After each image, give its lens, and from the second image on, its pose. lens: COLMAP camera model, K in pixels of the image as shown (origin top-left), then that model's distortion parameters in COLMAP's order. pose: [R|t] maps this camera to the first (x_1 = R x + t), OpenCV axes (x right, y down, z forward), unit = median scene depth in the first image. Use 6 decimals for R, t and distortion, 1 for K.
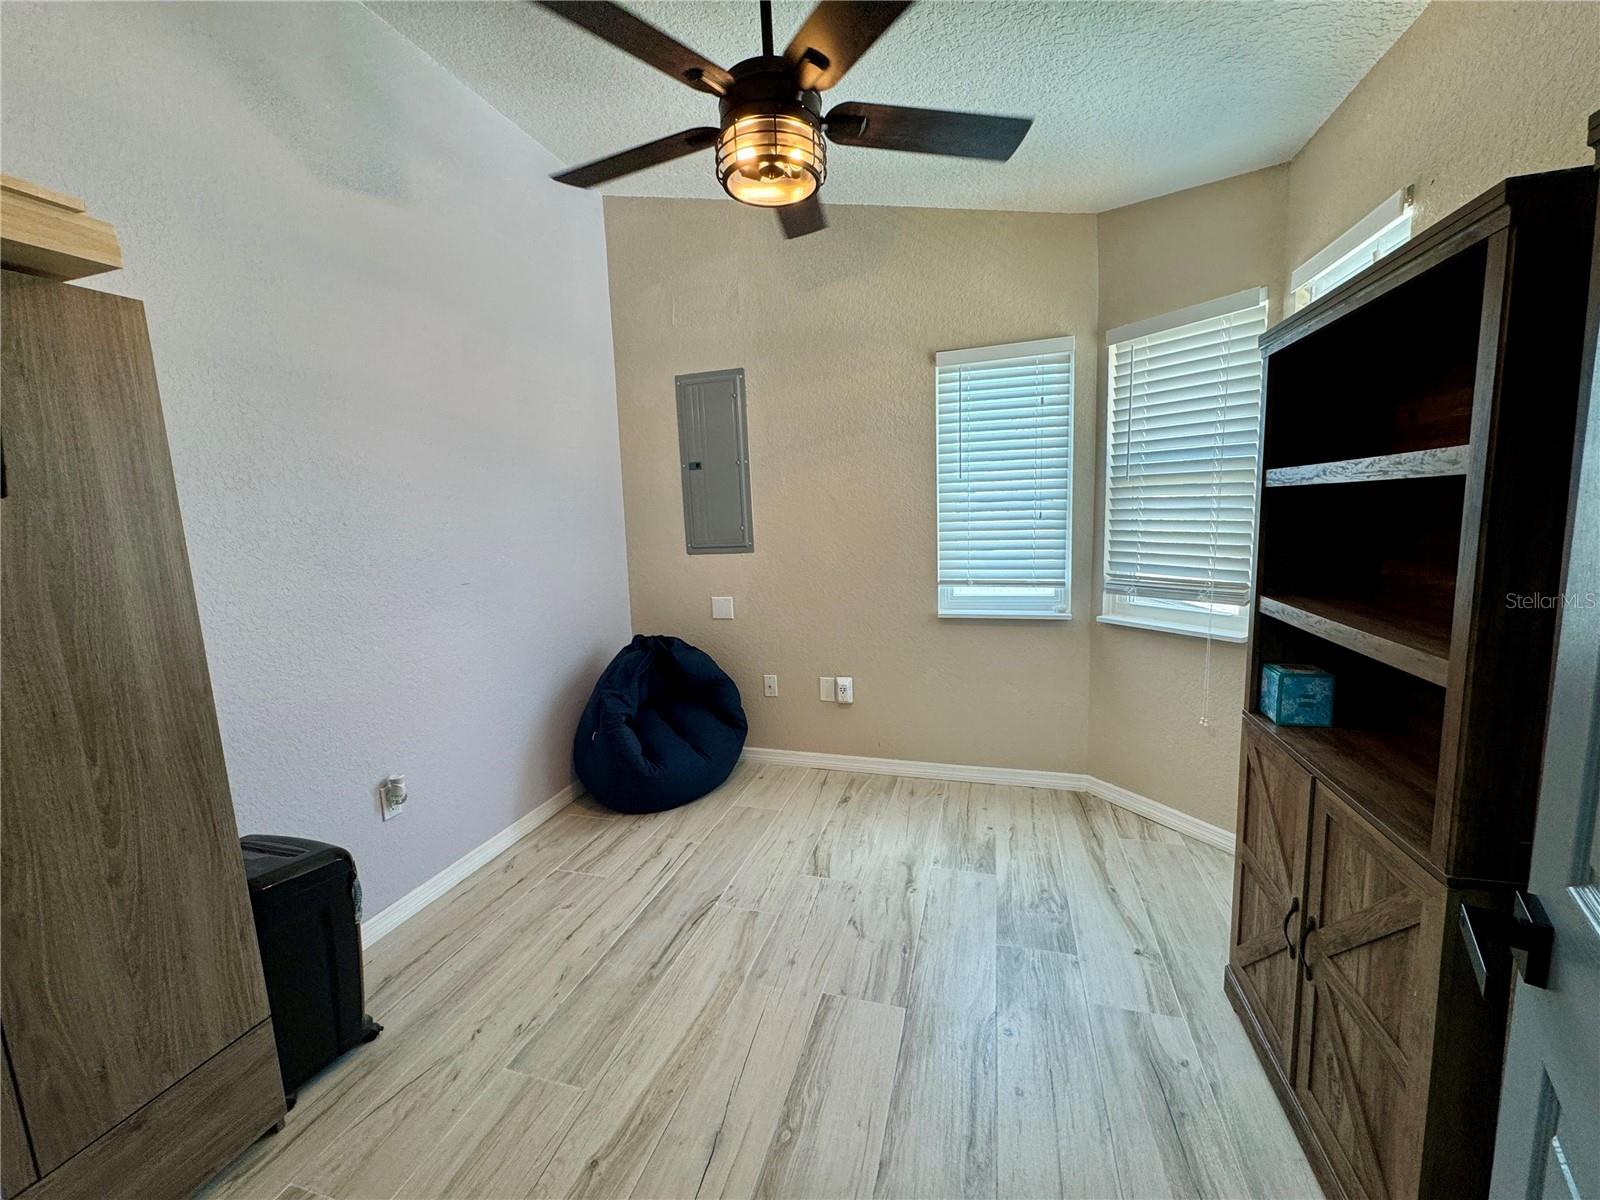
lens RADIAL K [[639.0, 0, 797.7], [0, 639.0, 600.5], [0, 0, 1]] dist [0.001701, 0.000237]
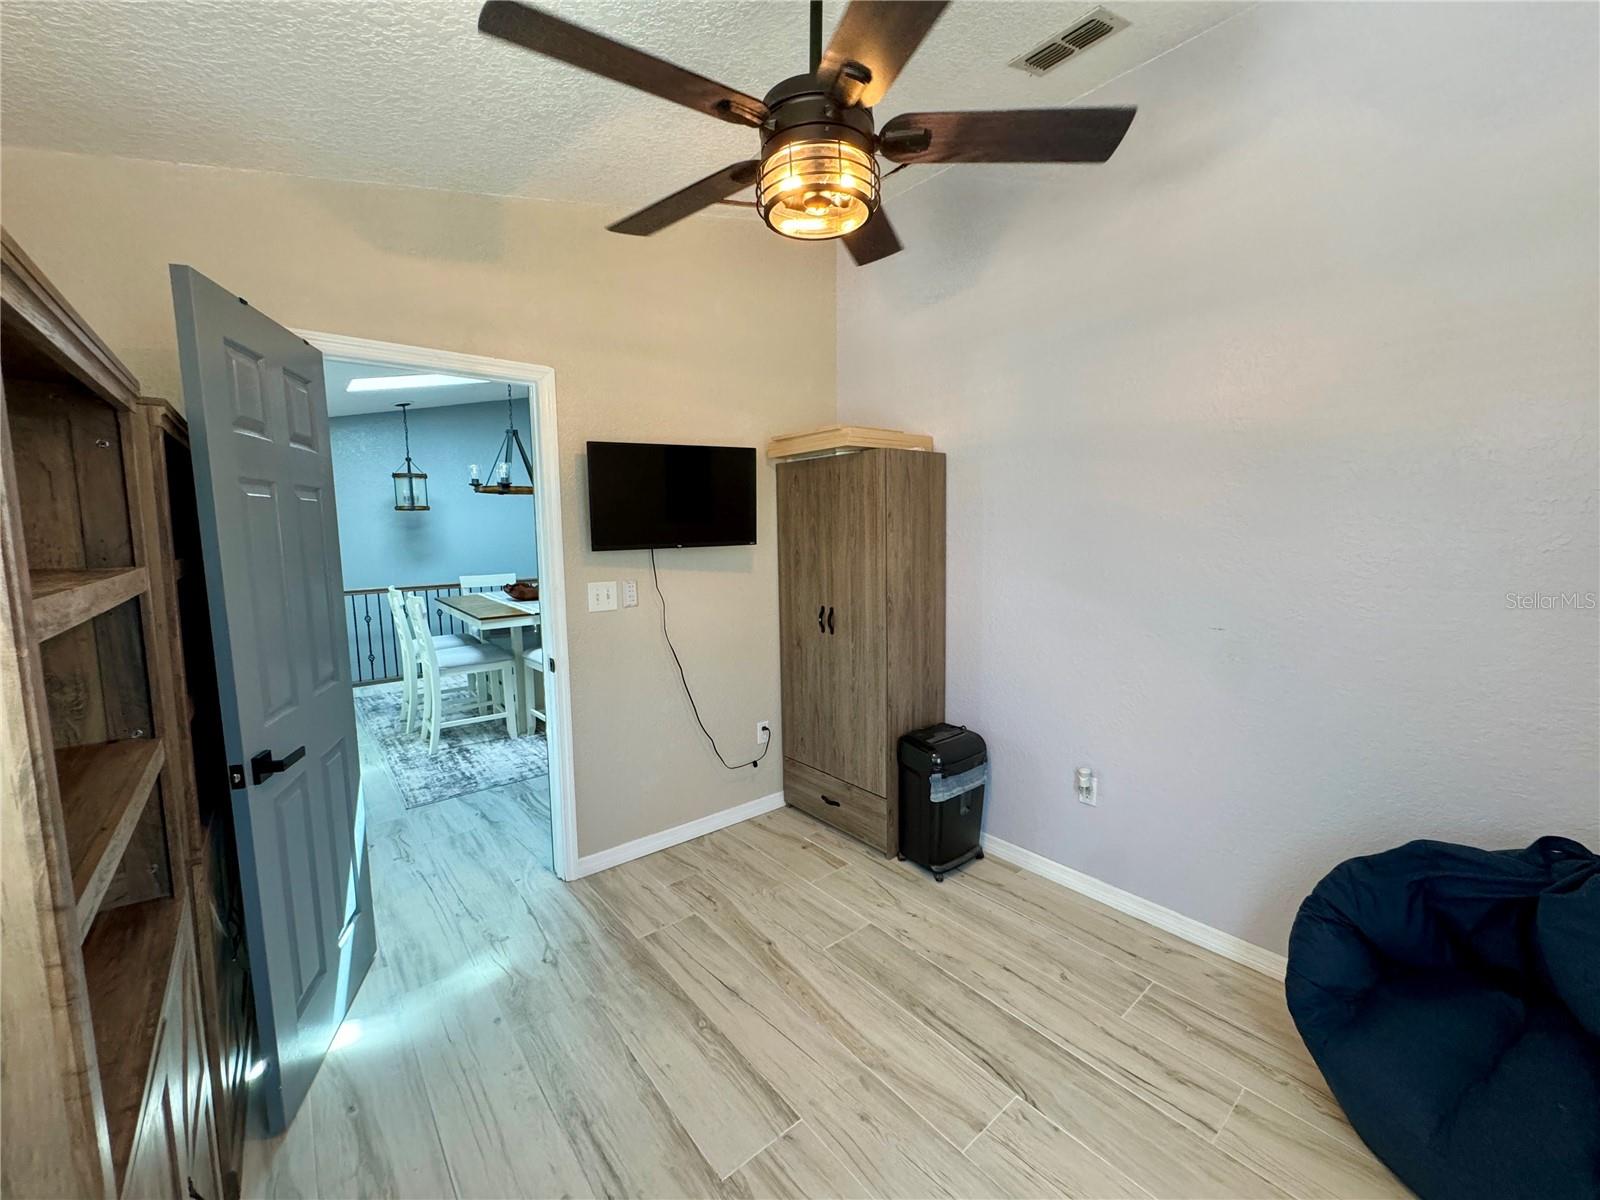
lens RADIAL K [[639.0, 0, 800.5], [0, 639.0, 607.2], [0, 0, 1]] dist [0.001701, 0.000237]
pose [[-0.548393, 0.145380, -0.823486, 0.674556], [-0.087985, 0.969274, 0.229710, -0.276070], [0.831579, 0.198426, -0.518752, 1.339799]]
